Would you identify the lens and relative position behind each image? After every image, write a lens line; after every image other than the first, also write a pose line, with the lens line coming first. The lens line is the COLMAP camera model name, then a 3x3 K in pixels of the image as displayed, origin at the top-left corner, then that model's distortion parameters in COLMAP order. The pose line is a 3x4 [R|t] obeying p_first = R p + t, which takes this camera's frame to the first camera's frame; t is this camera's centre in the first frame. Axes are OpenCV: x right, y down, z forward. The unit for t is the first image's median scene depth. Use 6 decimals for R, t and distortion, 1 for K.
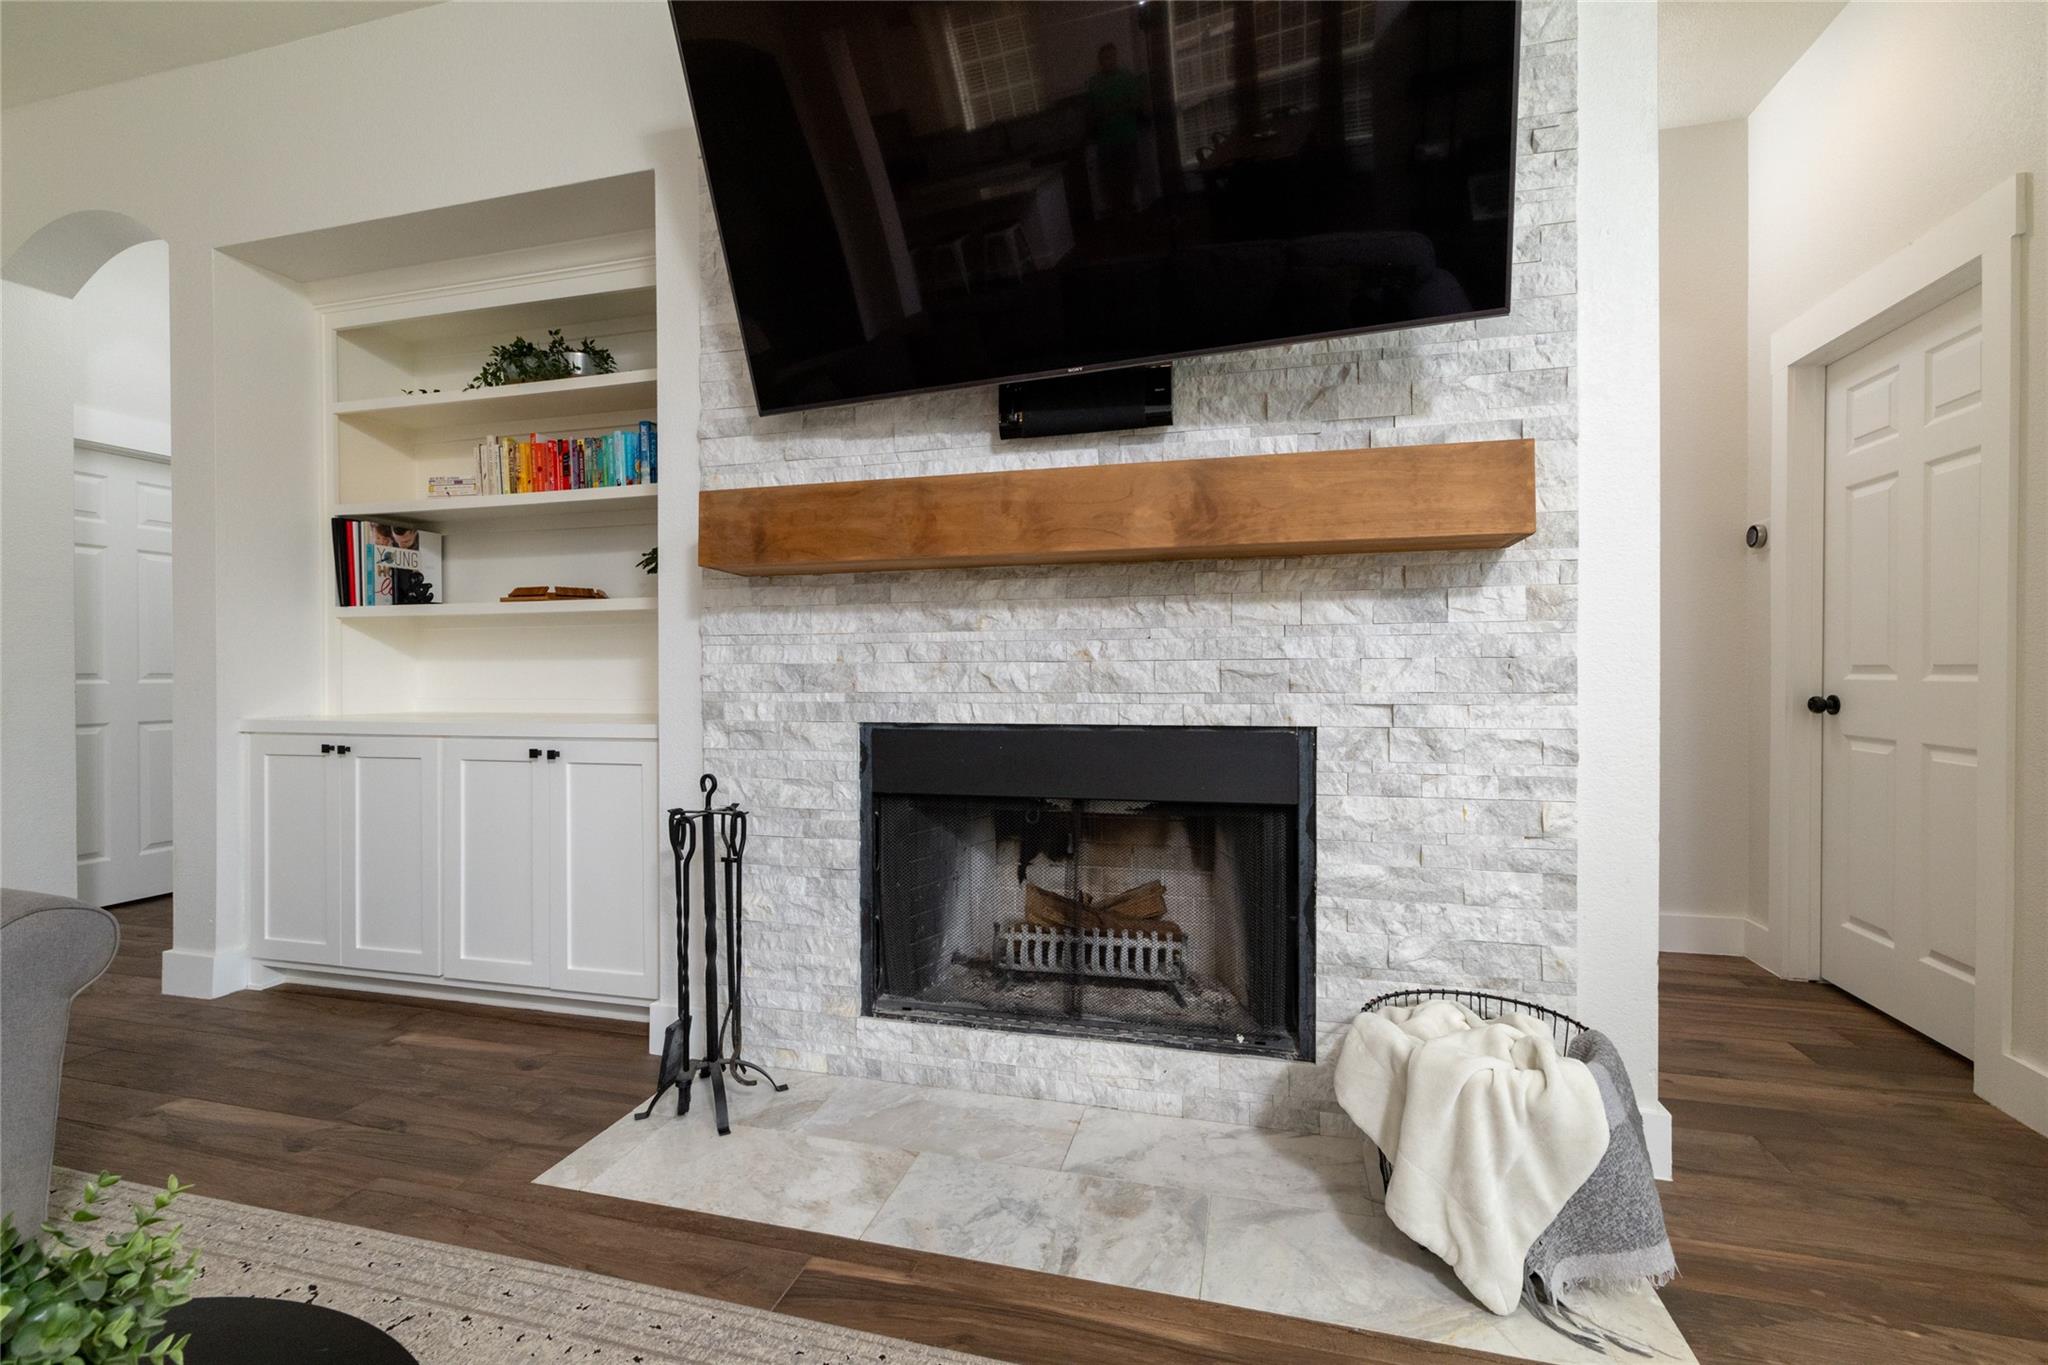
lens RADIAL K [[897.2, 0, 1026.1], [0, 897.2, 675.9], [0, 0, 1]] dist [-0.000230, 0.000680]
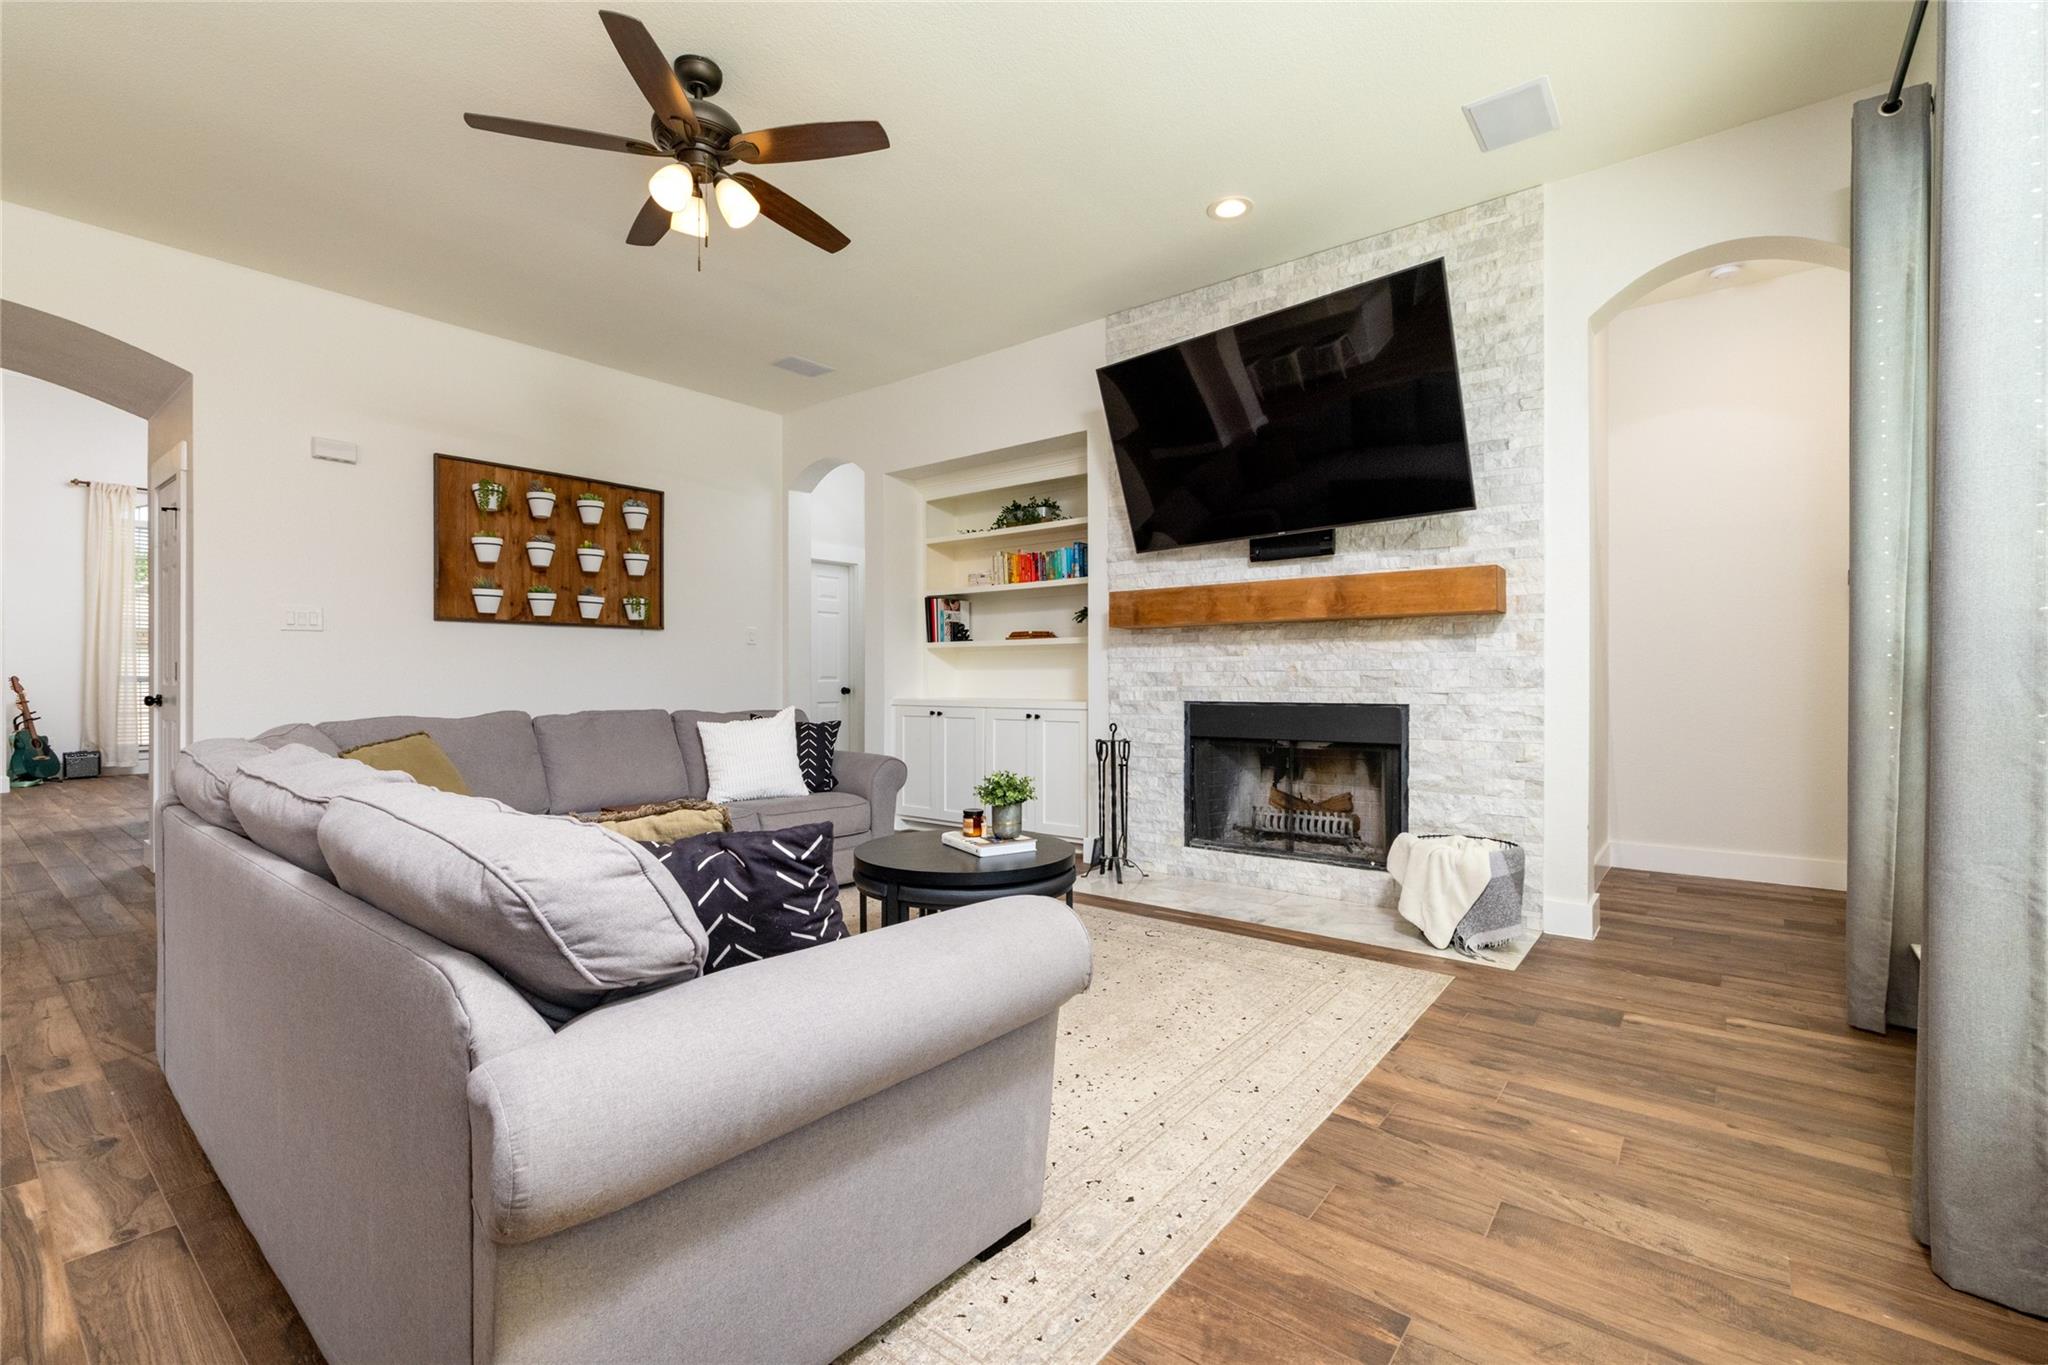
lens RADIAL K [[897.2, 0, 1026.1], [0, 897.2, 675.9], [0, 0, 1]] dist [-0.000230, 0.000680]
pose [[0.918782, 0.001751, -0.394762, 0.303349], [-0.004358, 0.999974, -0.005708, 0.008526], [0.394742, 0.006964, 0.918766, -1.060346]]
